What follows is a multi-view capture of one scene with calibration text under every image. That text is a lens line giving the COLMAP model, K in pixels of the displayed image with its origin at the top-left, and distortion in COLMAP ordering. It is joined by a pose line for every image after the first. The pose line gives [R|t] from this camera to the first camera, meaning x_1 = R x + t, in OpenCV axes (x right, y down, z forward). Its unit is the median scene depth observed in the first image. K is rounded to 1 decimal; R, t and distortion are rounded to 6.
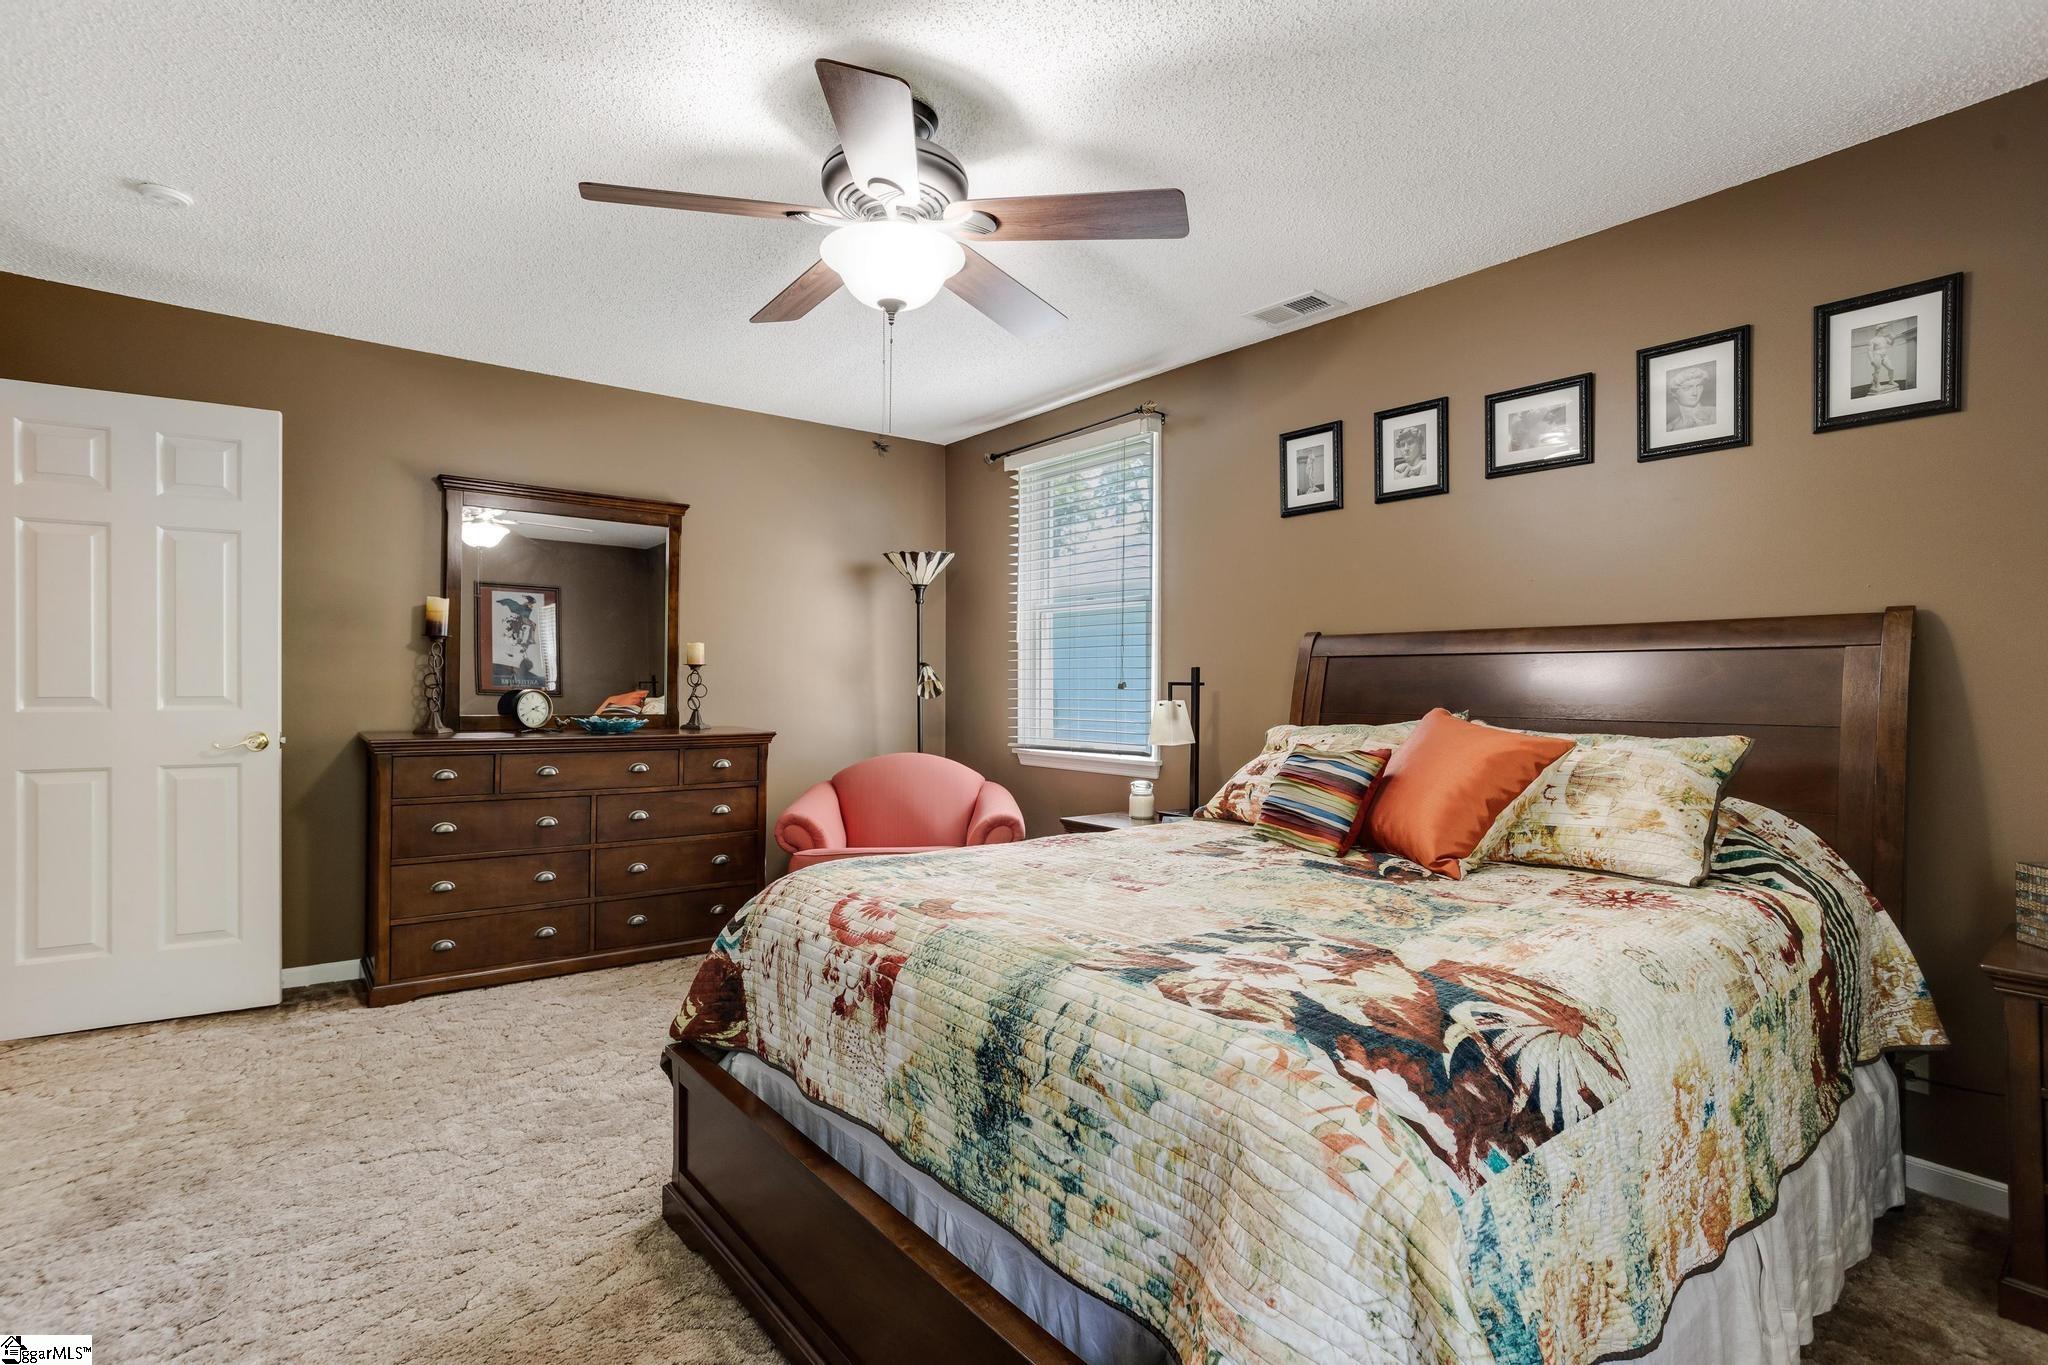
lens RADIAL K [[980.0, 0, 1022.8], [0, 980.0, 679.3], [0, 0, 1]] dist [-0.030274, 0.009467]
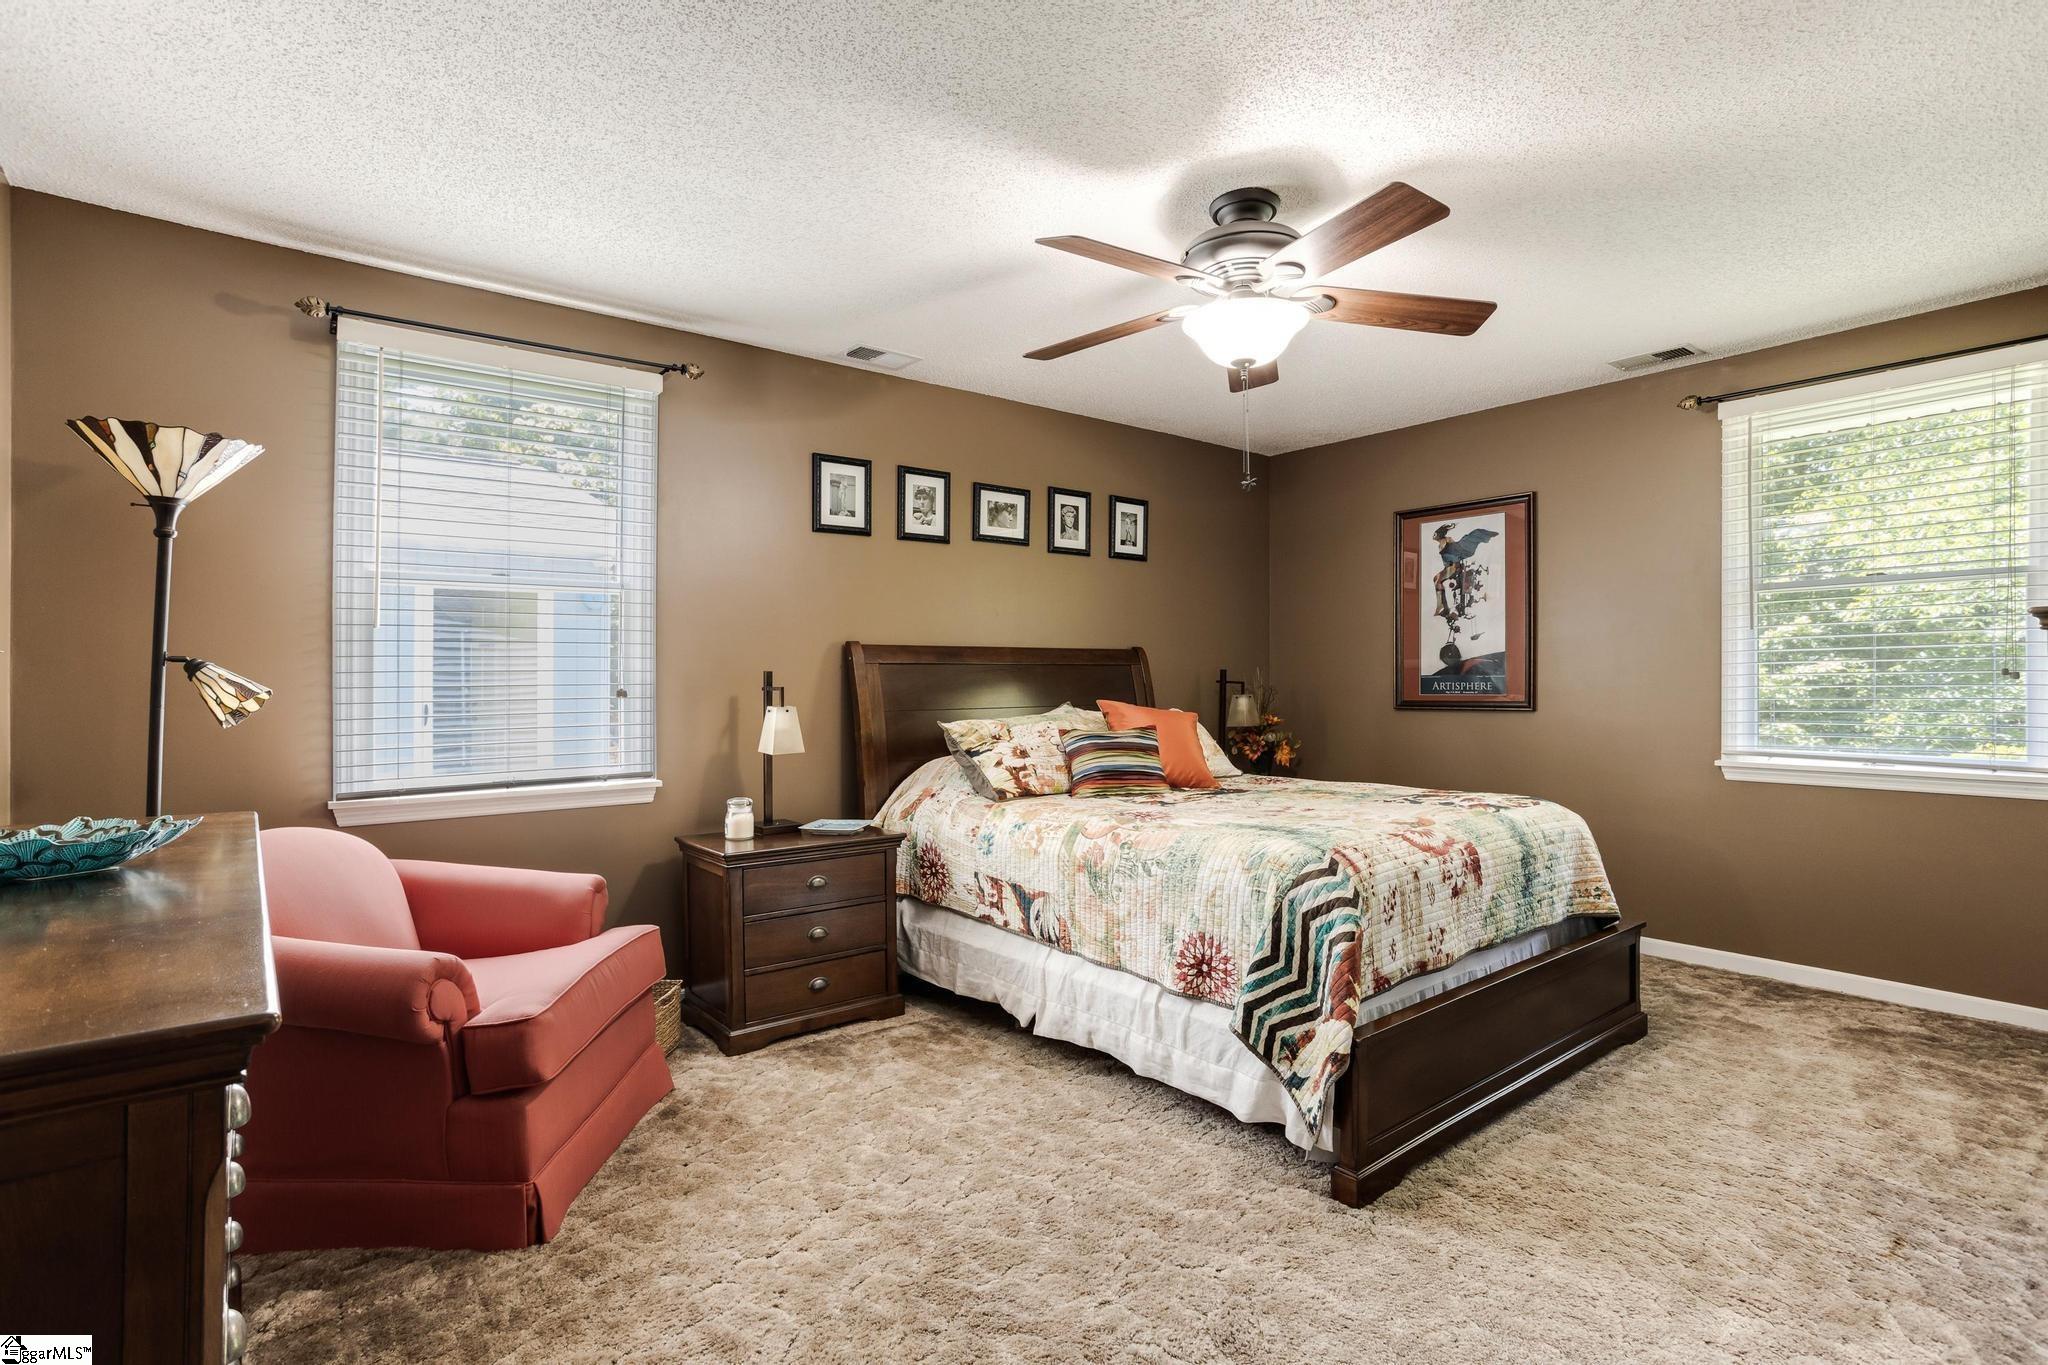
lens RADIAL K [[980.0, 0, 1023.4], [0, 980.0, 678.5], [0, 0, 1]] dist [-0.030274, 0.009467]
pose [[0.007425, 0.000302, 0.999972, -0.883300], [0.006968, 0.999976, -0.000354, -0.003798], [-0.999948, 0.006970, 0.007423, 0.850765]]
